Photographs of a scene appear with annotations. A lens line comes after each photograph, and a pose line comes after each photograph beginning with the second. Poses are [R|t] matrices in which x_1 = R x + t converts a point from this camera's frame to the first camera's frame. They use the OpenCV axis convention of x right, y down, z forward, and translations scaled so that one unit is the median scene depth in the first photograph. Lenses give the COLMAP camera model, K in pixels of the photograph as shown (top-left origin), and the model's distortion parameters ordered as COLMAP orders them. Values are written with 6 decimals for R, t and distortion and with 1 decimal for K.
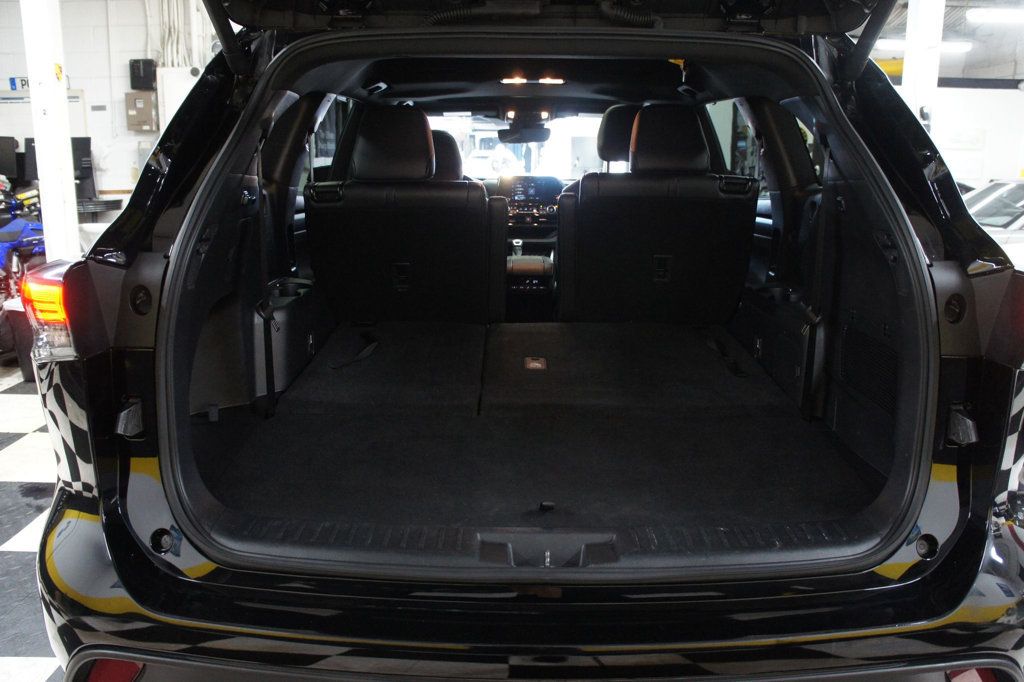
lens RADIAL K [[808.4, 0, 513.3], [0, 808.4, 345.9], [0, 0, 1]] dist [-0.156446, 0.099669]
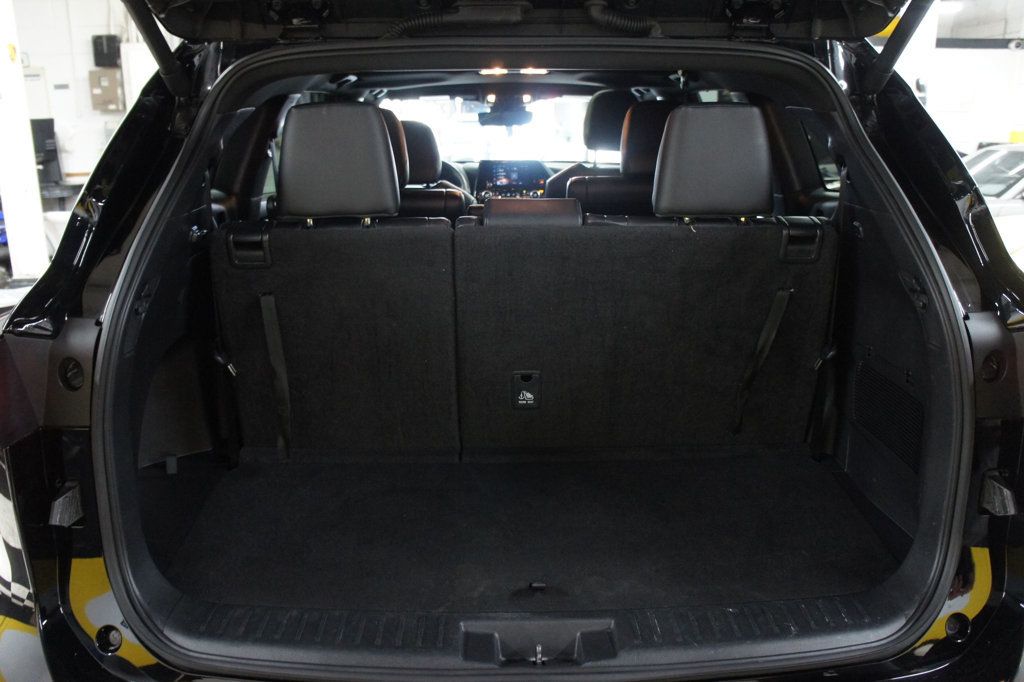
lens RADIAL K [[808.4, 0, 511.6], [0, 808.4, 344.8], [0, 0, 1]] dist [-0.156446, 0.099669]
pose [[0.999728, -0.017116, 0.015836, 0.003217], [0.016357, 0.998768, 0.046856, -0.102980], [-0.016618, -0.046584, 0.998776, 0.105857]]
